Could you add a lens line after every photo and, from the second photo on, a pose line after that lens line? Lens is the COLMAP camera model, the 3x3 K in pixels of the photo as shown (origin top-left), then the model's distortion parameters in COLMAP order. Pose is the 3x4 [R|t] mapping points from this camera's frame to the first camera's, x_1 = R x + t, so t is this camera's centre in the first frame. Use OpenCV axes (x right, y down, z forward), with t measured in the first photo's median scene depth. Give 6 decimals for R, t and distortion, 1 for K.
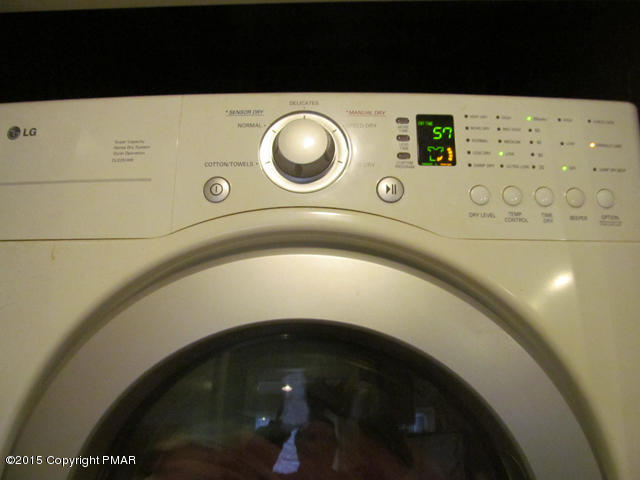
lens RADIAL K [[536.8, 0, 320.0], [0, 536.8, 240.0], [0, 0, 1]] dist [-0.060758, 0.040936]
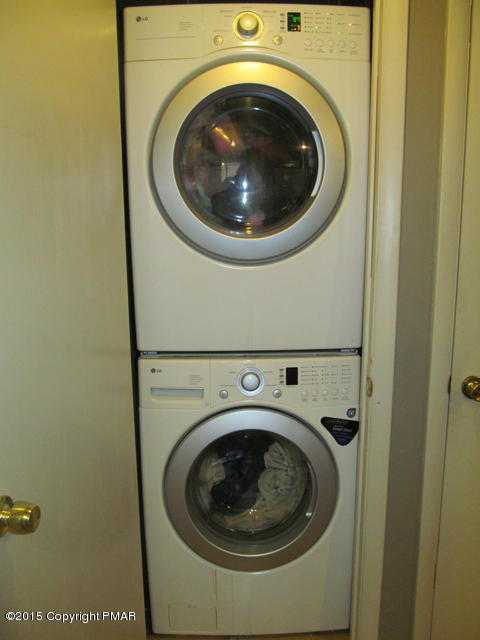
lens RADIAL K [[536.8, 0, 240.0], [0, 536.8, 320.0], [0, 0, 1]] dist [-0.060758, 0.040936]
pose [[0.997895, -0.030171, 0.057401, -0.278906], [0.012933, 0.959988, 0.279744, 0.544595], [-0.063545, -0.278413, 0.958357, -2.119822]]
